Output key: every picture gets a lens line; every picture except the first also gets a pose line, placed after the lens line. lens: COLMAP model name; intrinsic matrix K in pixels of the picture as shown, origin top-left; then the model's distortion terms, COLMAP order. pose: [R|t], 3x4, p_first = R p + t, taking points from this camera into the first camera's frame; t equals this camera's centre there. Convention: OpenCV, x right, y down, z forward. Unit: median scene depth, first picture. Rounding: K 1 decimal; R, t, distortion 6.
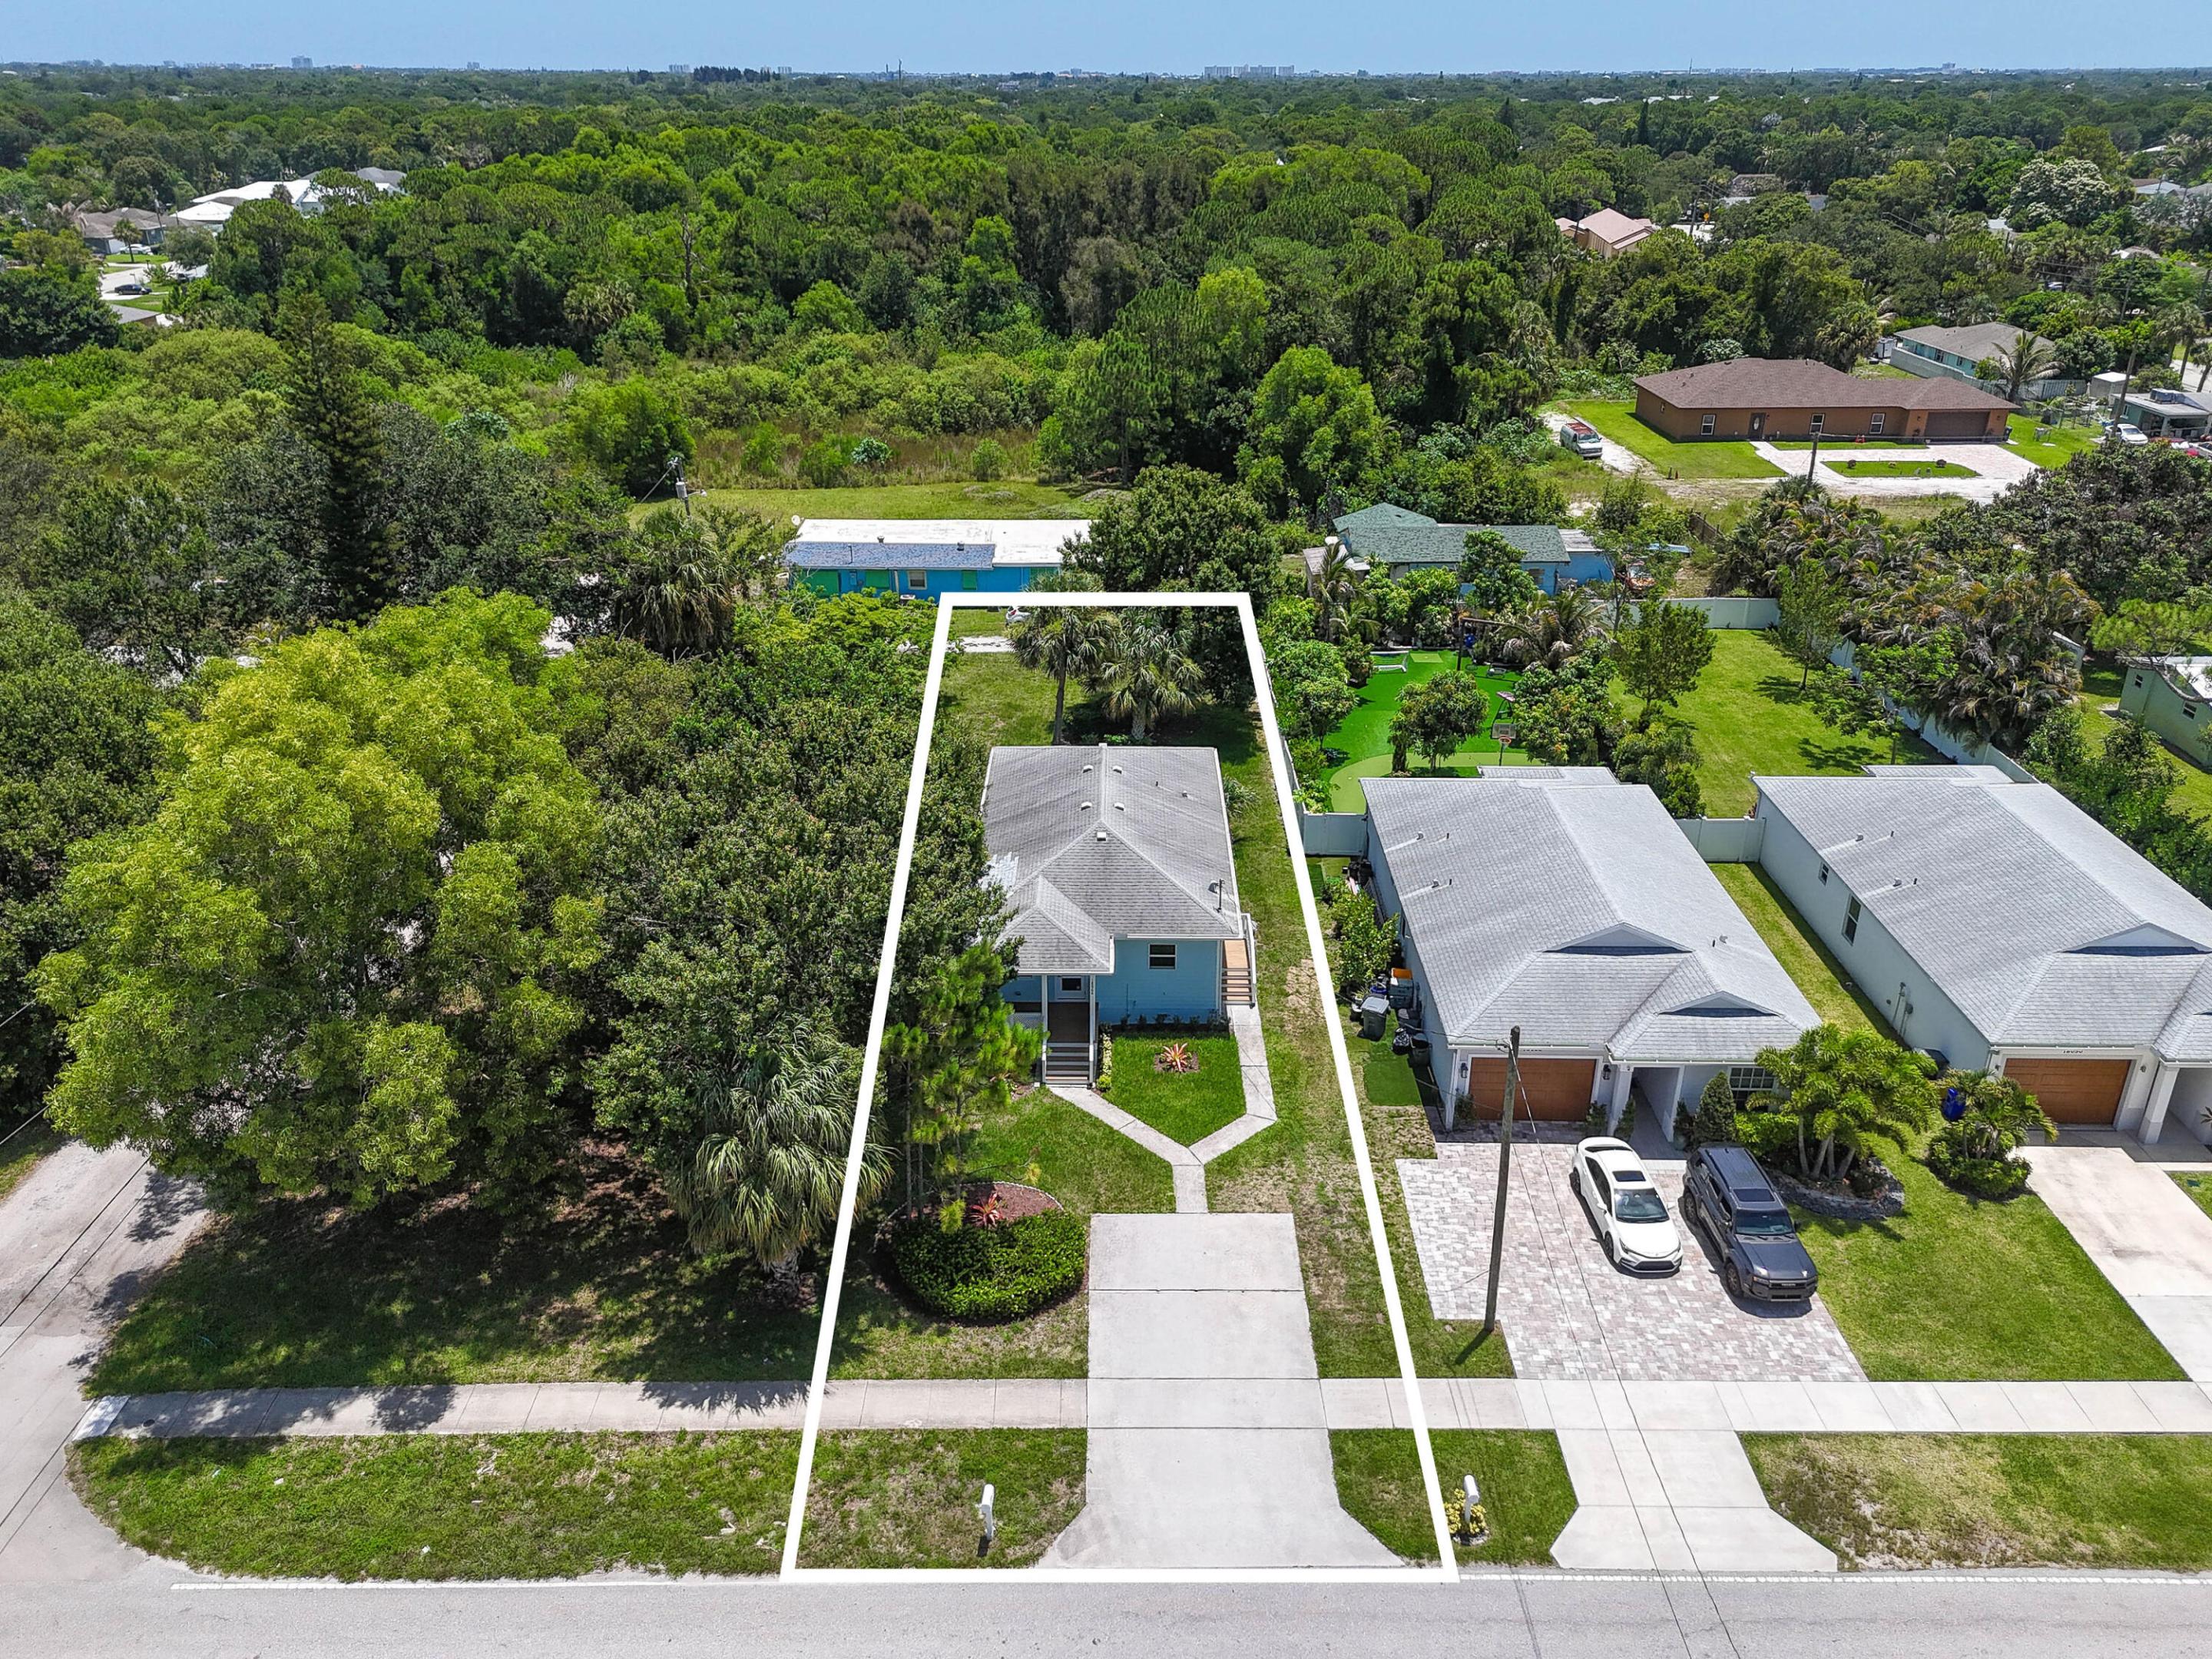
lens RADIAL K [[1647.4, 0, 1109.5], [0, 1647.4, 803.8], [0, 0, 1]] dist [0.075387, -0.062953]
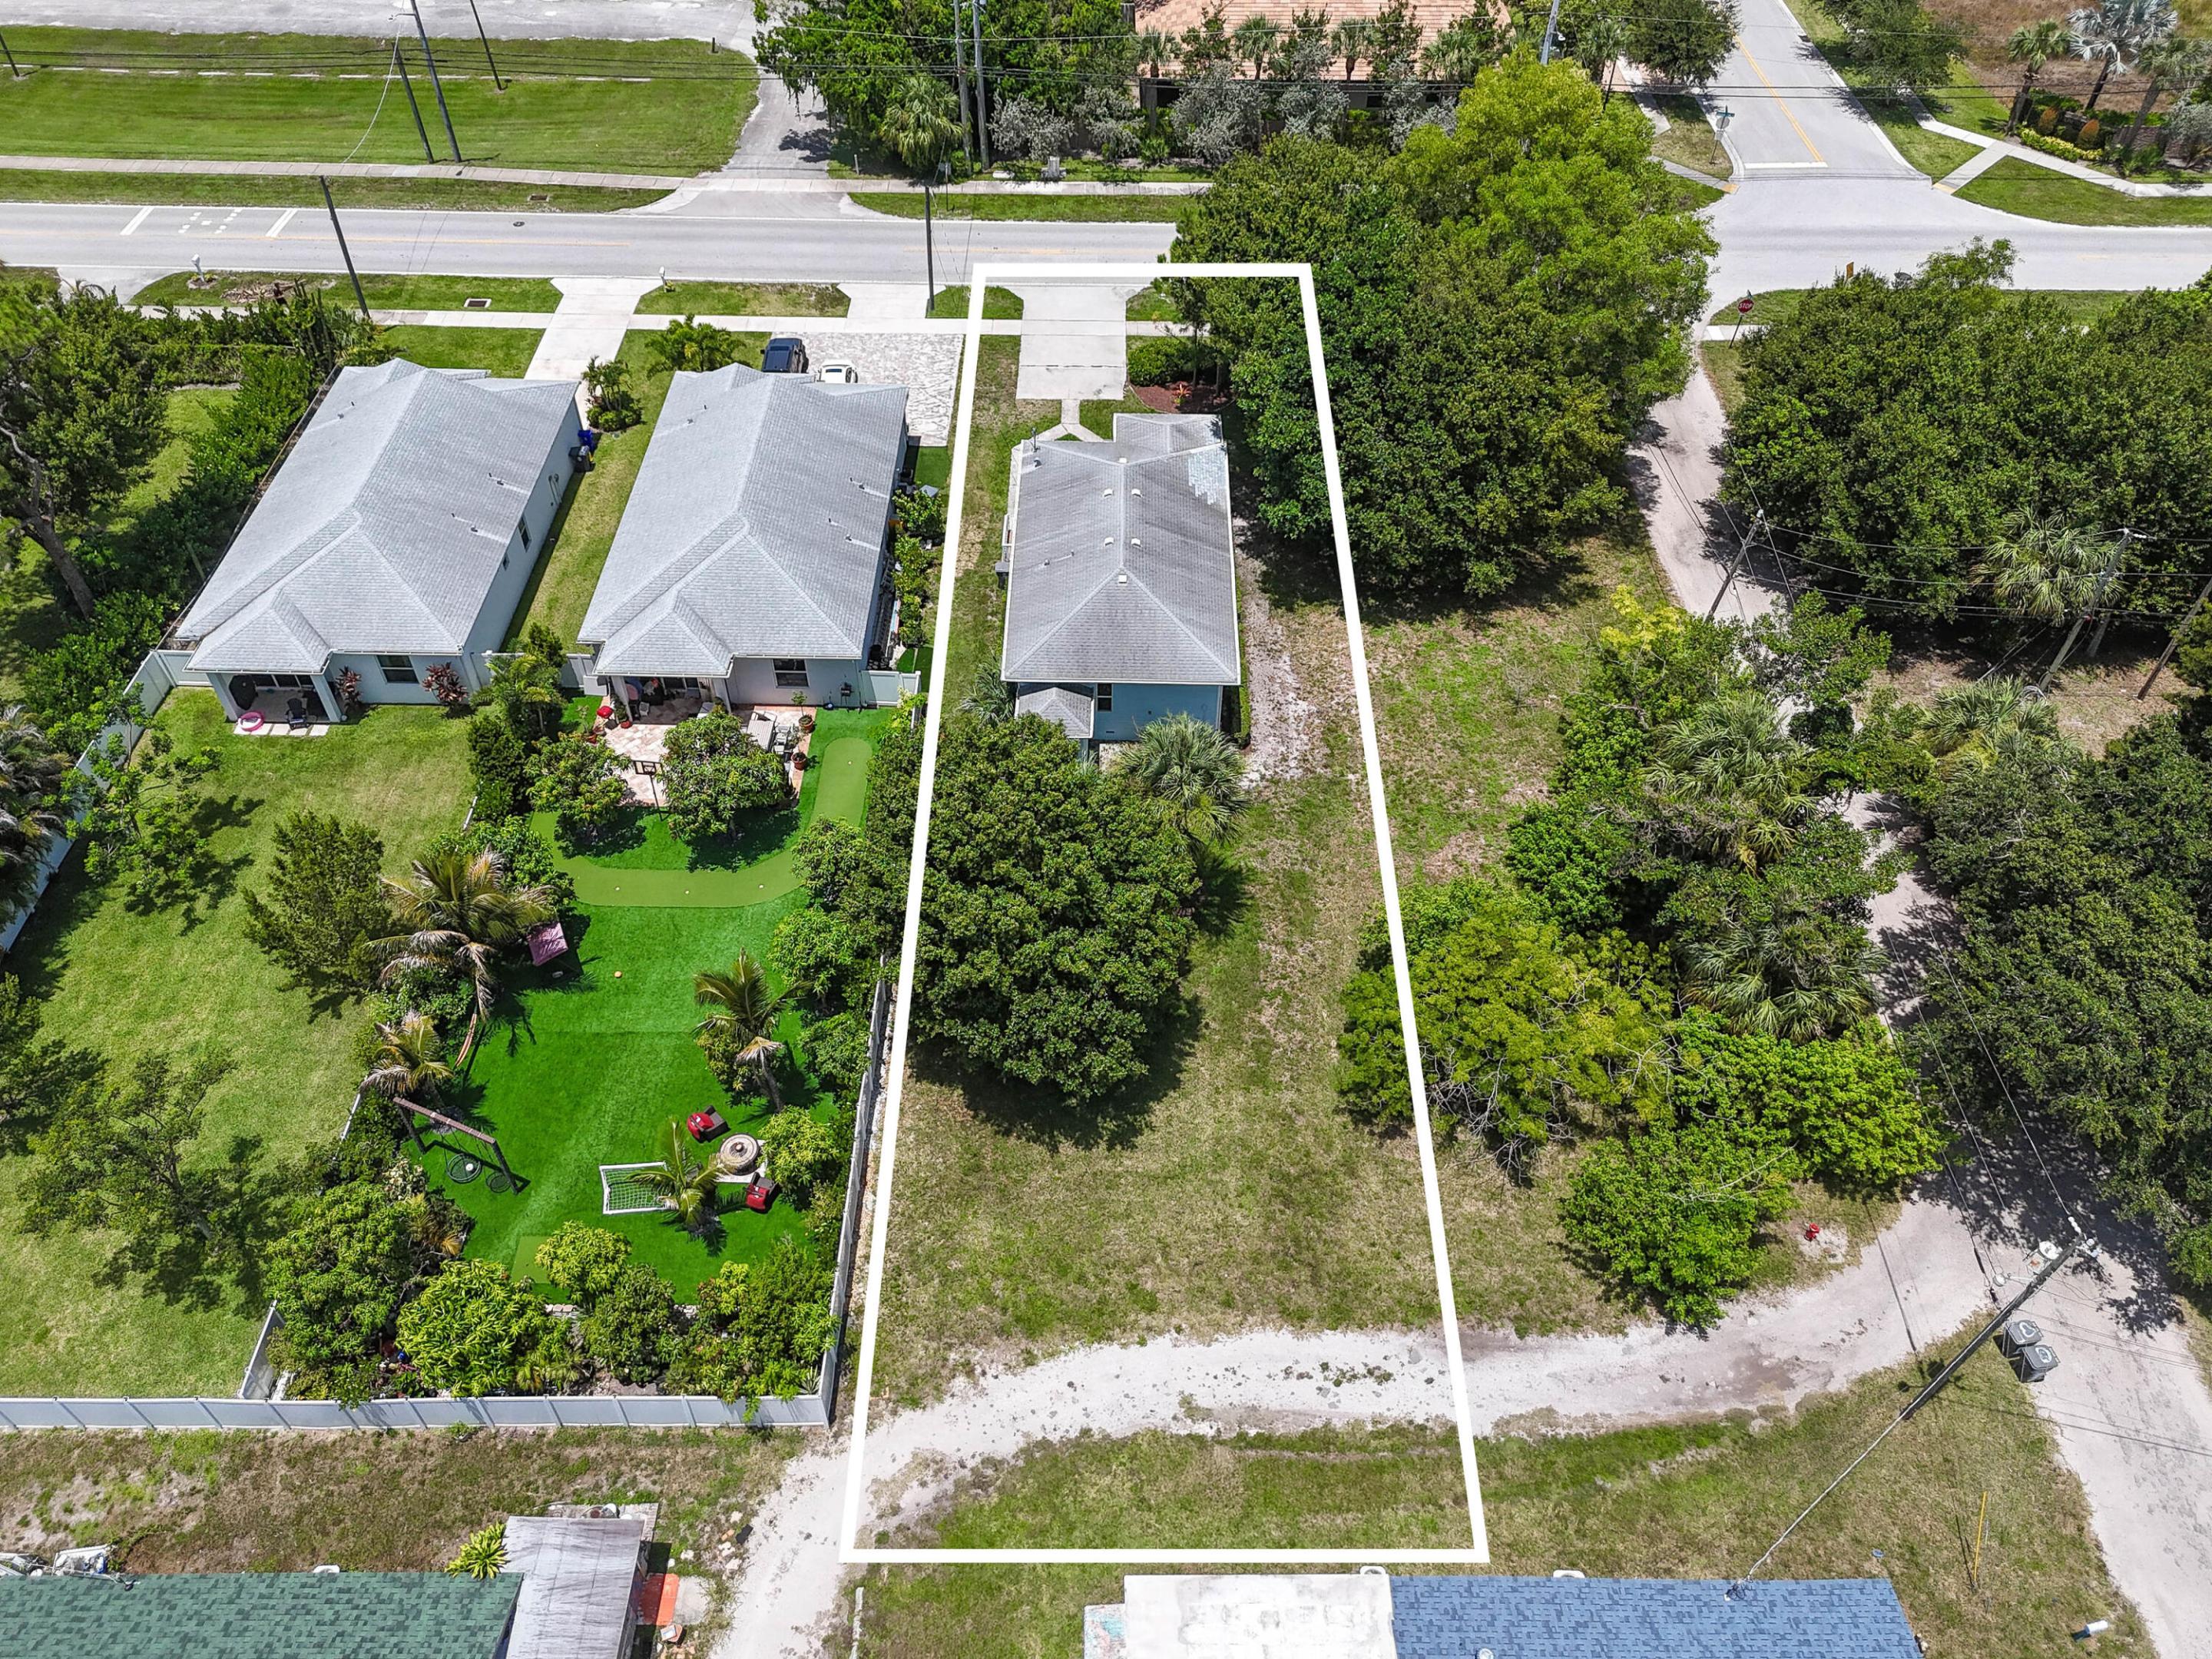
lens RADIAL K [[1647.4, 0, 1109.5], [0, 1647.4, 803.8], [0, 0, 1]] dist [0.075387, -0.062953]
pose [[-0.999901, -0.012959, -0.005552, 0.010948], [-0.009738, 0.350144, 0.936645, -1.346873], [-0.010194, 0.936606, -0.350236, 2.113248]]
